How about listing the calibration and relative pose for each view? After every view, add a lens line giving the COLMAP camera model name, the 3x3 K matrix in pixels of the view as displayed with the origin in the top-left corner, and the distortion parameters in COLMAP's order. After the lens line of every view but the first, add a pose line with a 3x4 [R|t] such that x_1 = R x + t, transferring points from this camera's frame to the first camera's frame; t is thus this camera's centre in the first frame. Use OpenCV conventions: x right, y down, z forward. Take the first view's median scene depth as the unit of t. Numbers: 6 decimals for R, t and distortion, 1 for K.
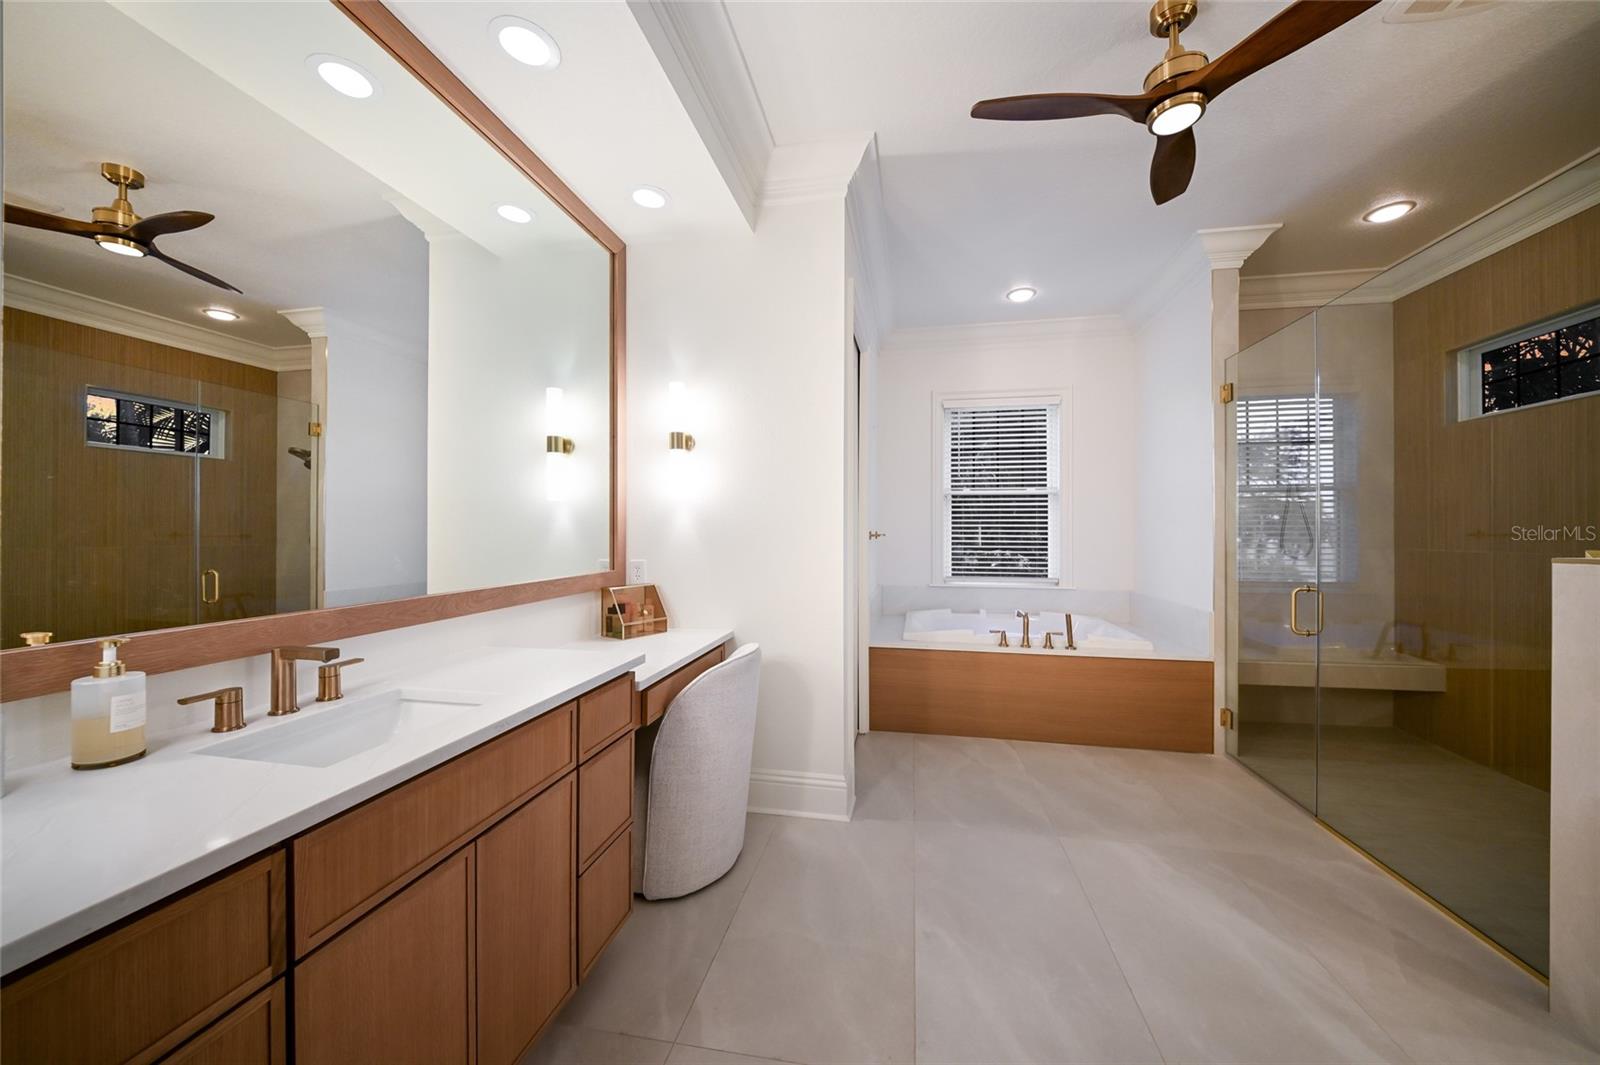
lens RADIAL K [[555.6, 0, 807.5], [0, 555.6, 533.2], [0, 0, 1]] dist [-0.002576, -0.000881]
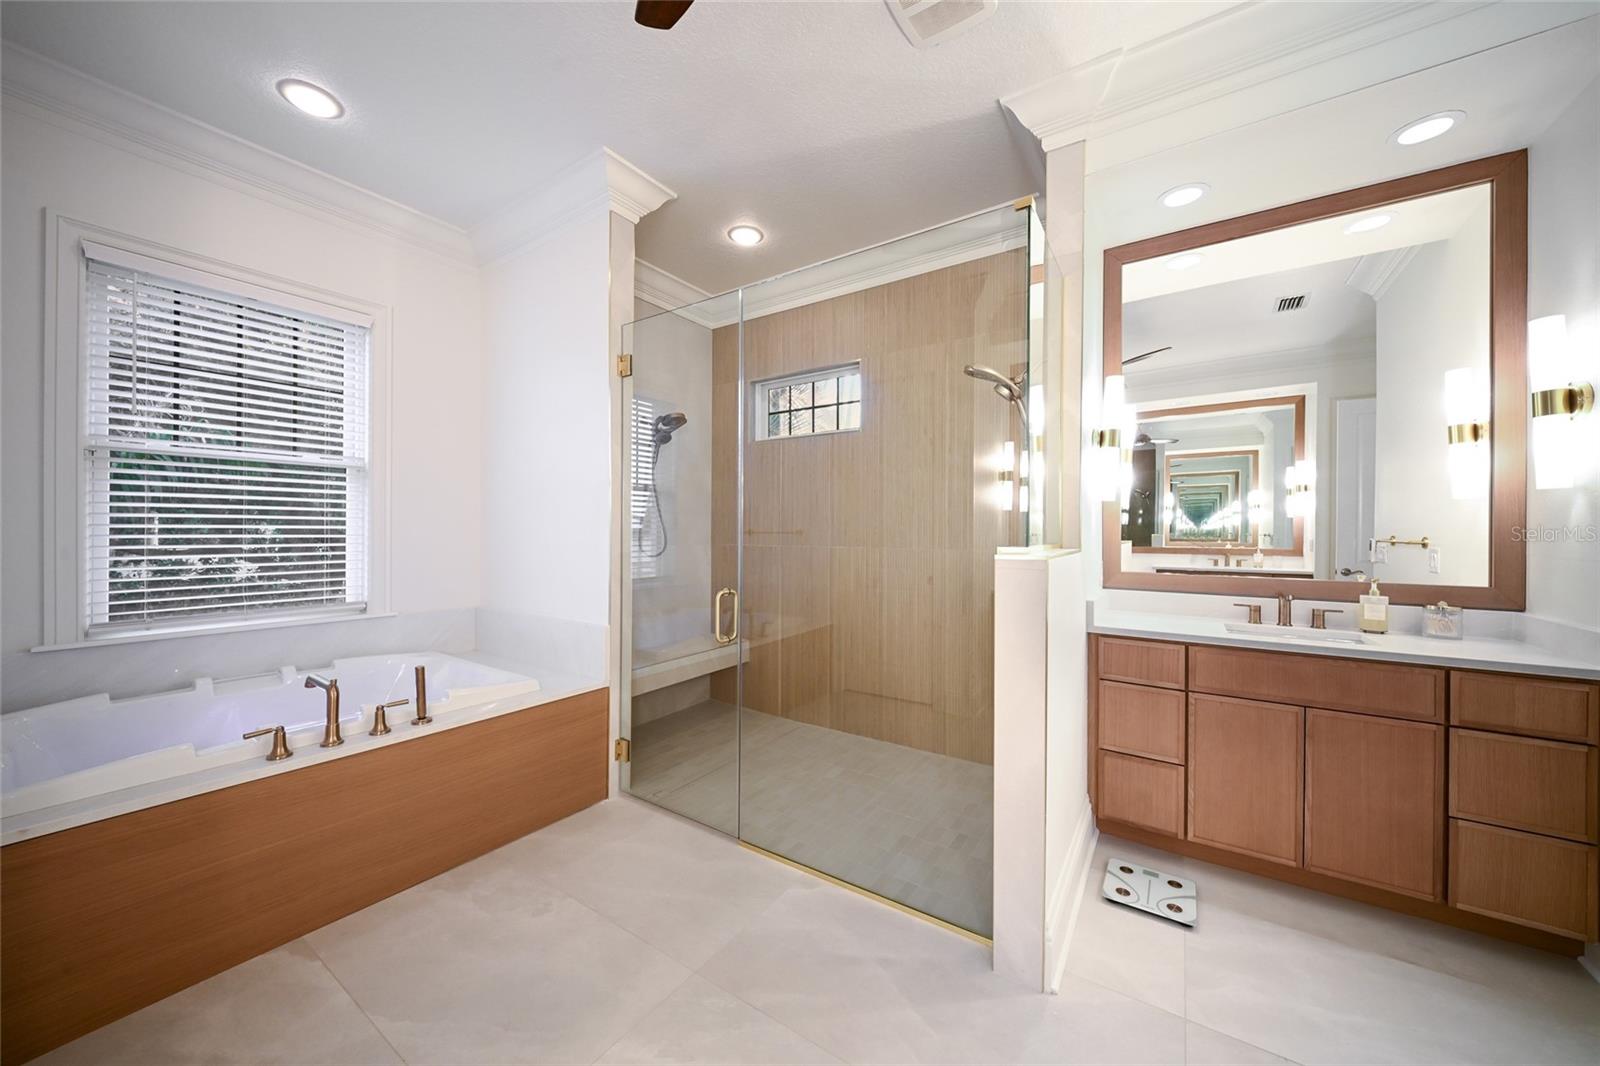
lens RADIAL K [[555.6, 0, 814.0], [0, 555.6, 530.6], [0, 0, 1]] dist [-0.002576, -0.000881]
pose [[0.383651, 0.000688, 0.923478, 0.084719], [-0.002162, 0.999998, 0.000153, -0.001578], [-0.923476, -0.002055, 0.383651, 0.395326]]
